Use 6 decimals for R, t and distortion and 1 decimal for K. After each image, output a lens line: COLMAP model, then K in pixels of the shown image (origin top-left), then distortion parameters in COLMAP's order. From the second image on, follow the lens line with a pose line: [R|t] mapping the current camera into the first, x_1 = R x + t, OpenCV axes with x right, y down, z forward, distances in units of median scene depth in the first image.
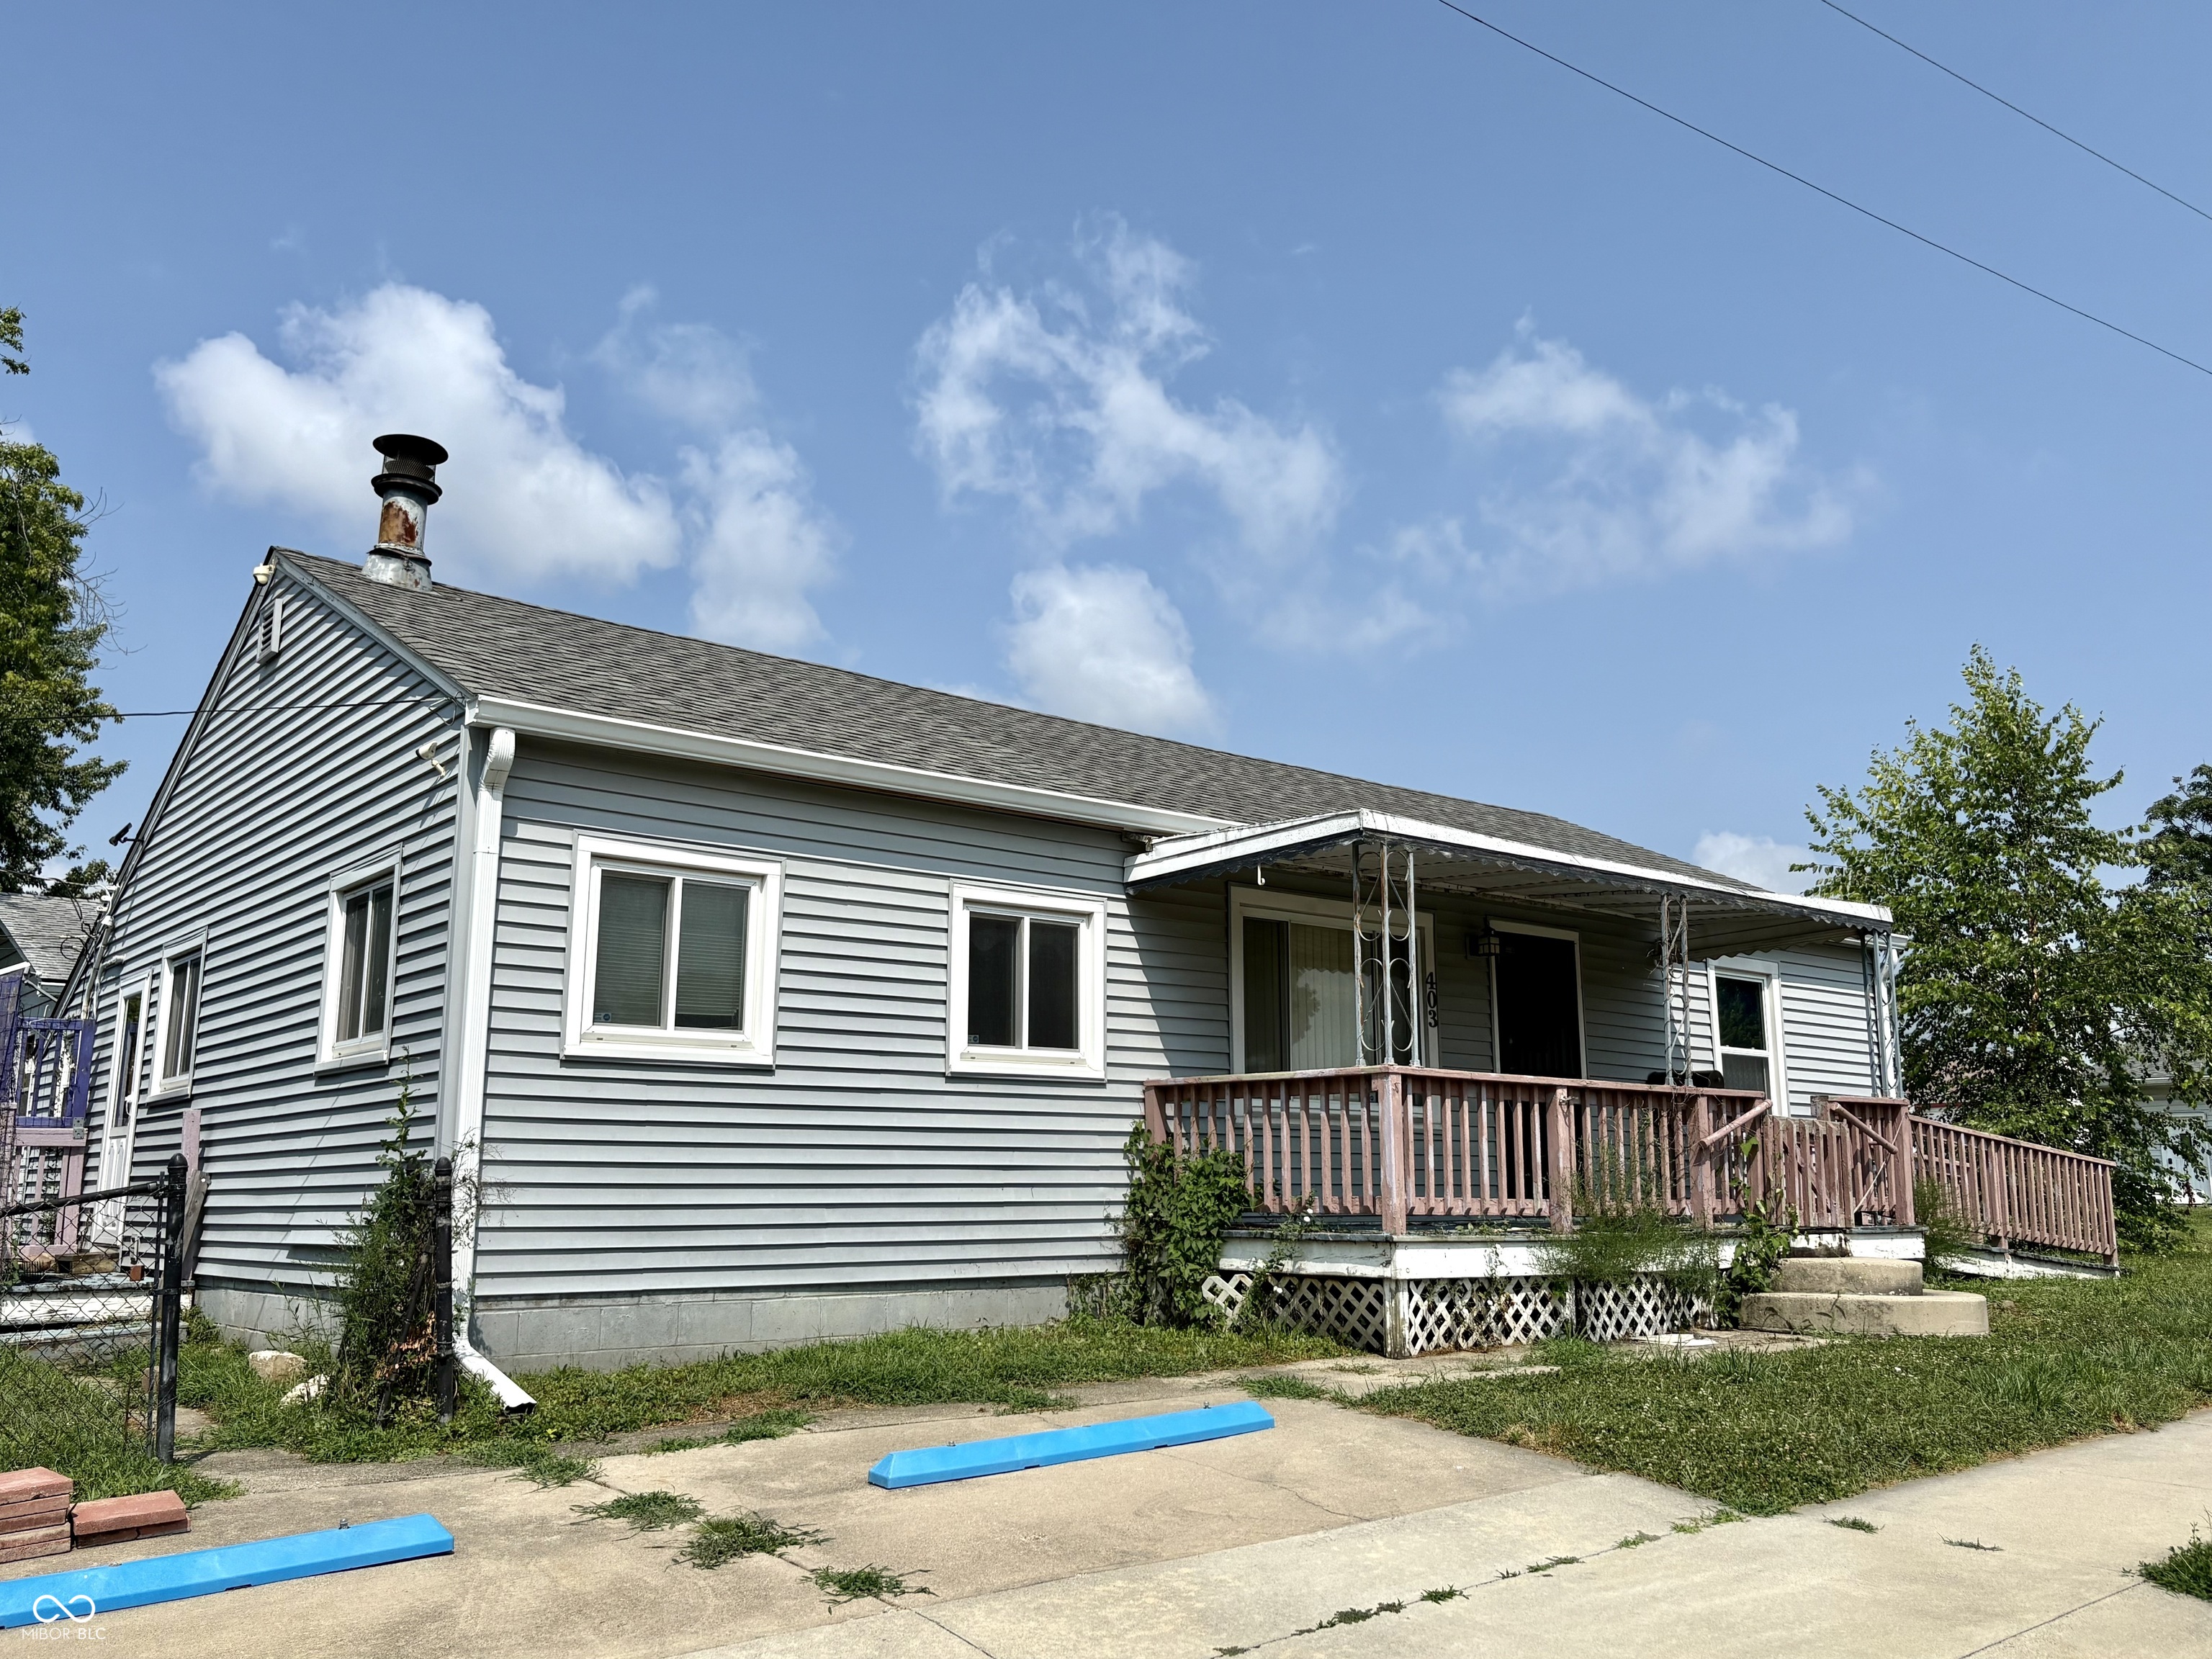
lens RADIAL K [[1770.9, 0, 1106.0], [0, 1770.9, 829.5], [0, 0, 1]] dist [0.121240, -0.238081]
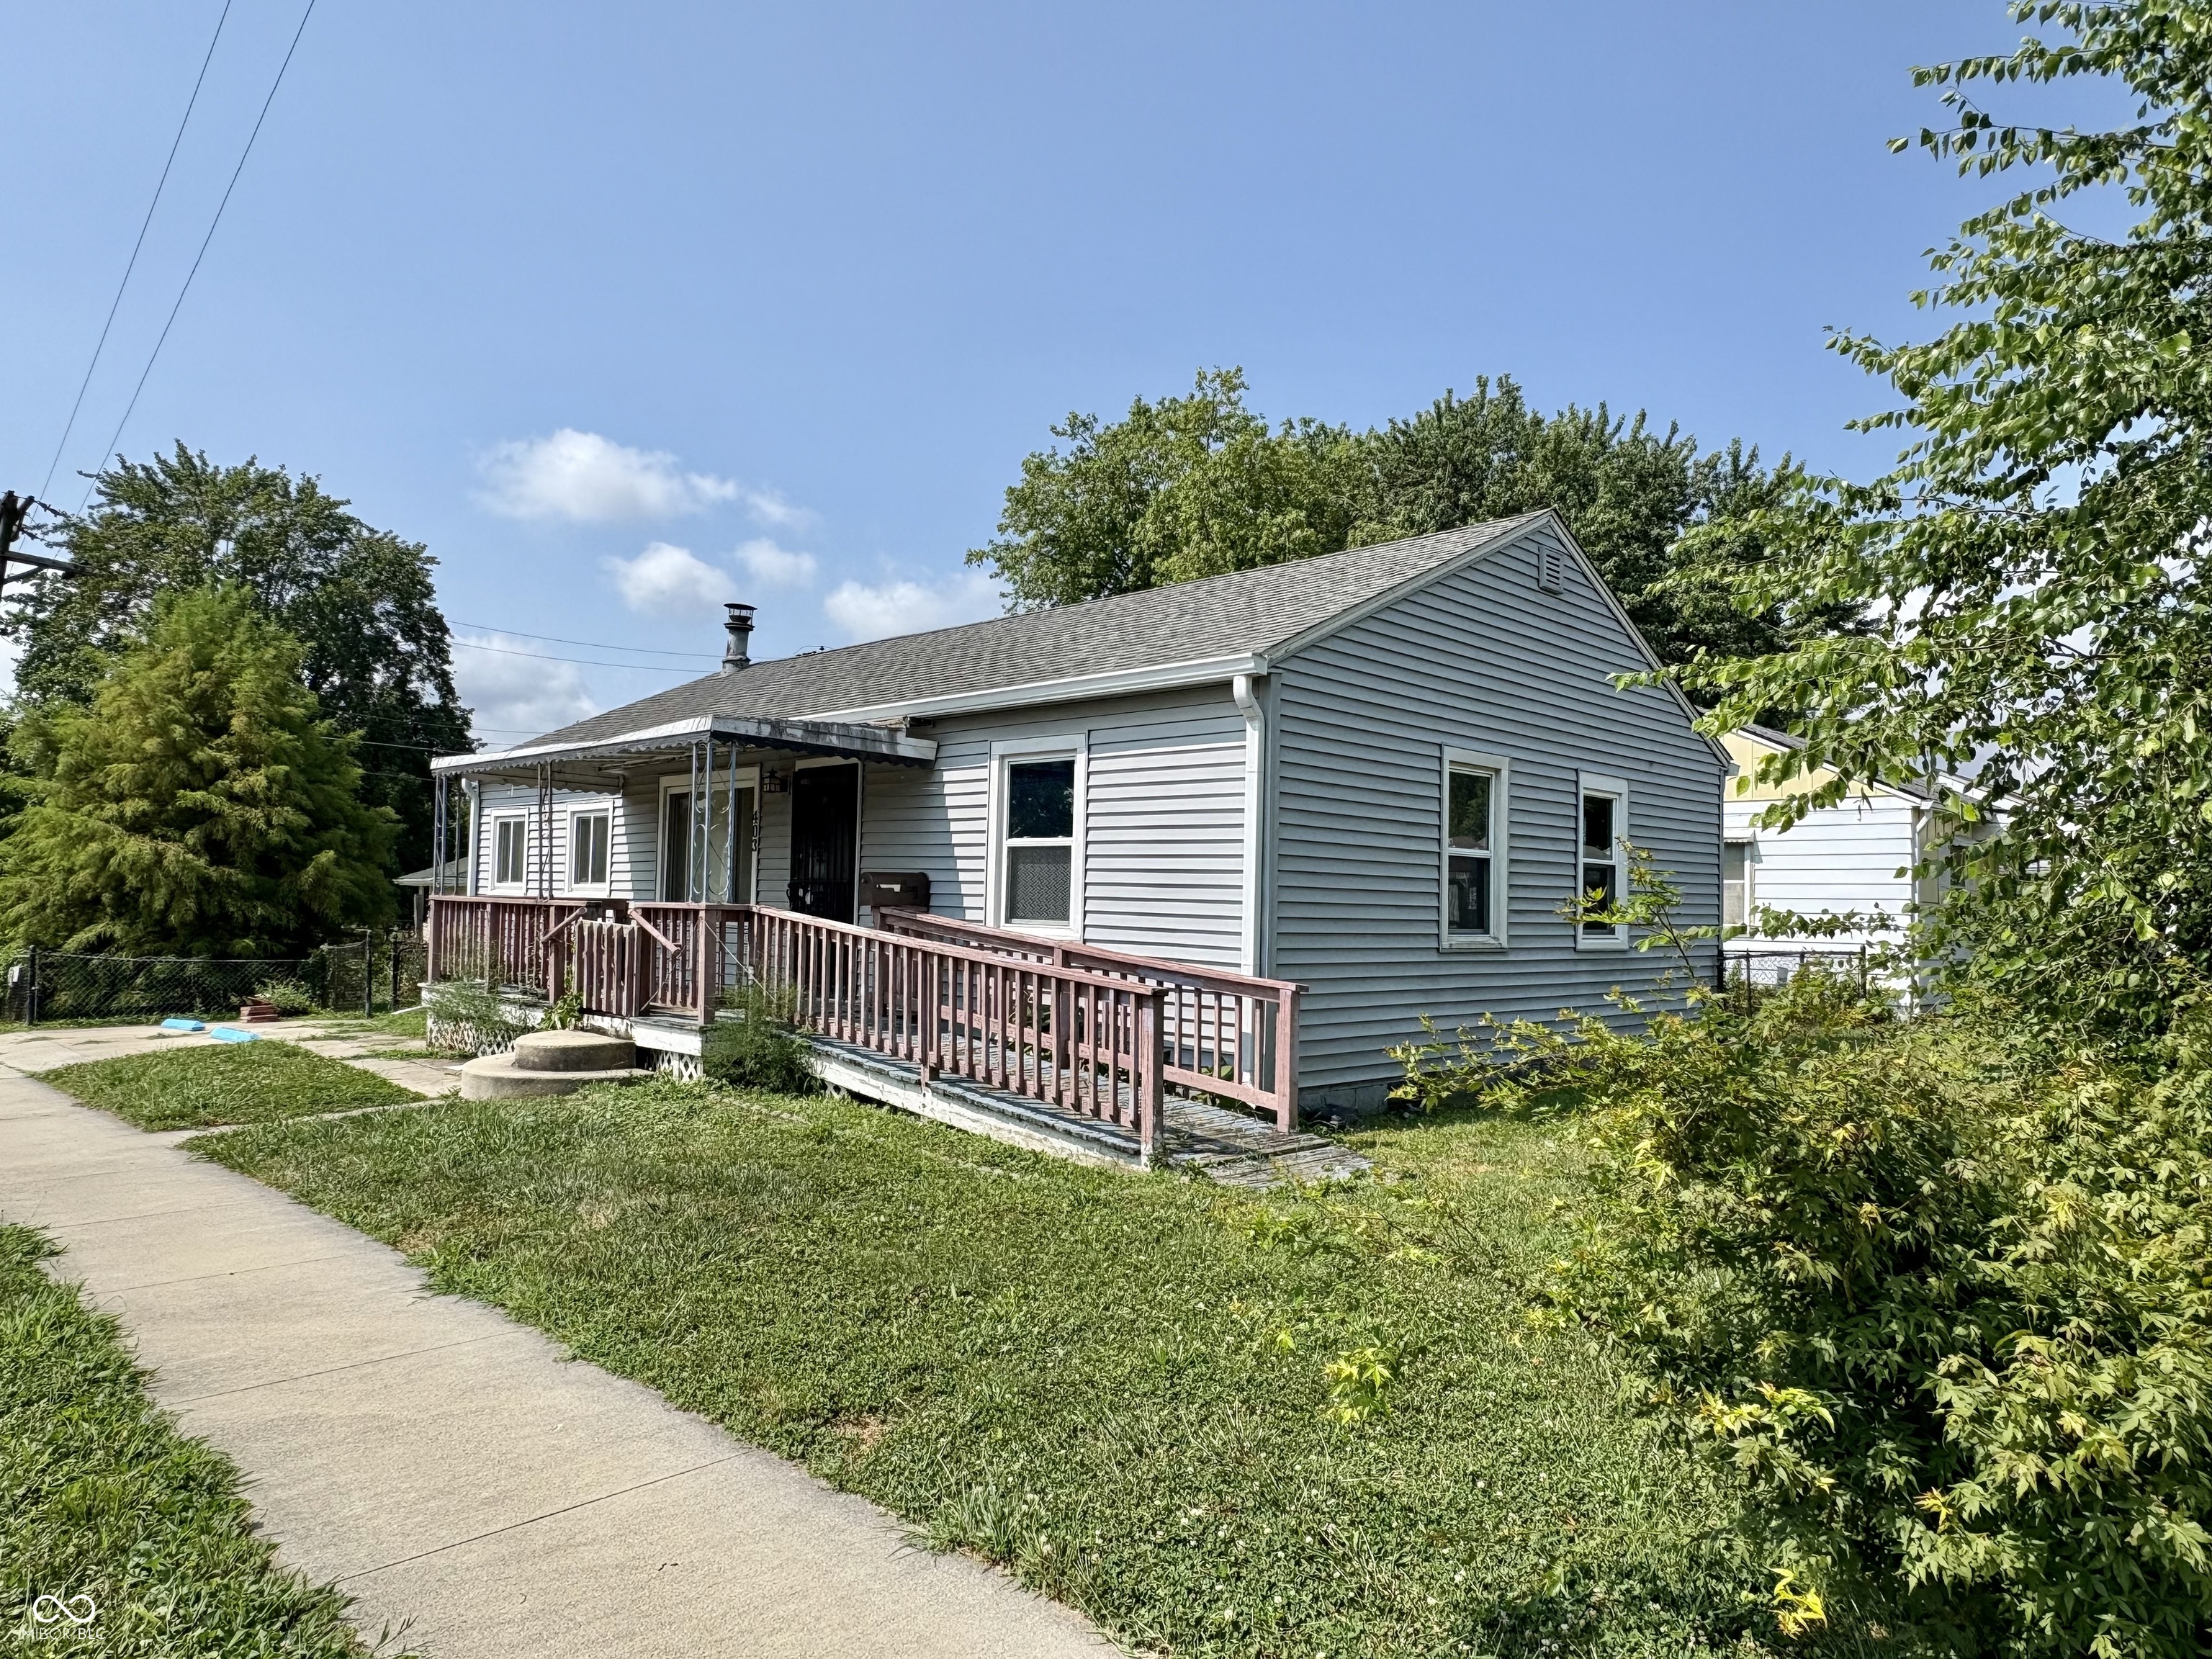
lens RADIAL K [[1398.9, 0, 1106.0], [0, 1398.9, 829.5], [0, 0, 1]] dist [0.009151, 0.000815]
pose [[0.088310, -0.045948, -0.995033, 1.585818], [0.175969, 0.983944, -0.029818, 0.217084], [0.980427, -0.172461, 0.094977, 1.458262]]
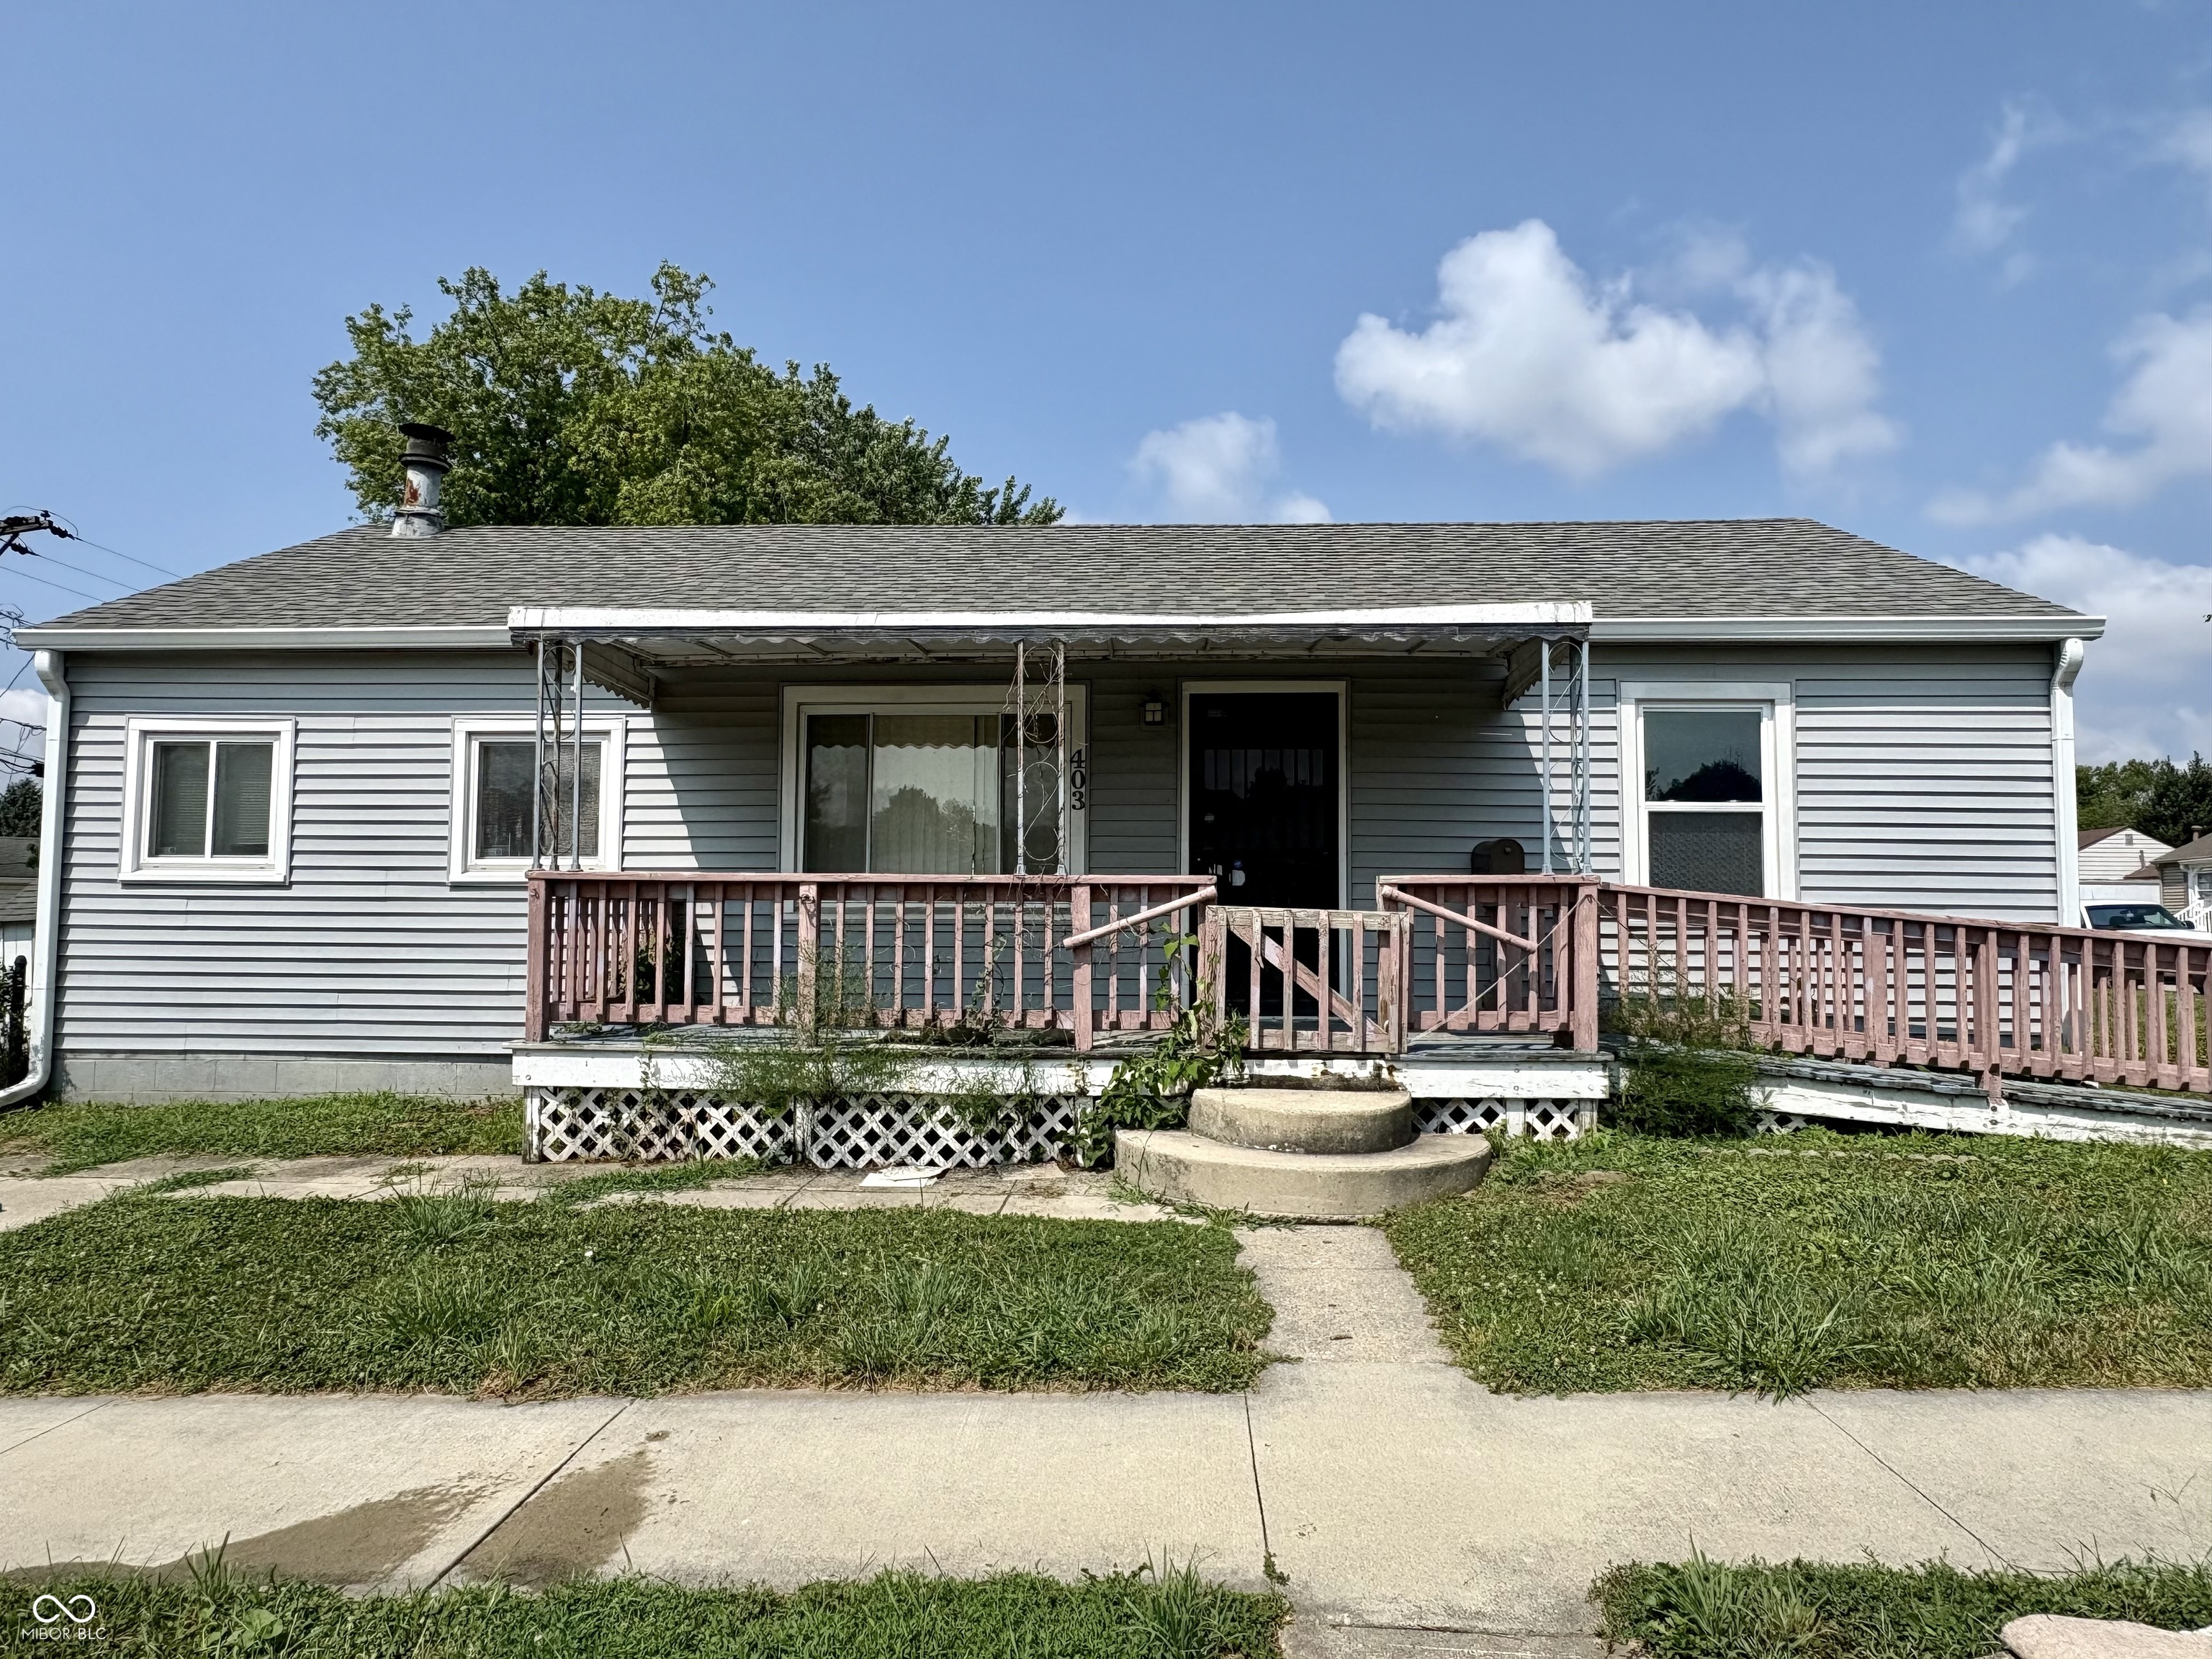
lens RADIAL K [[1398.9, 0, 1106.0], [0, 1398.9, 829.5], [0, 0, 1]] dist [0.009151, 0.000815]
pose [[0.740658, -0.041369, -0.670608, 0.848642], [0.125368, 0.989083, 0.077448, 0.084959], [0.660082, -0.141435, 0.737758, 0.607481]]
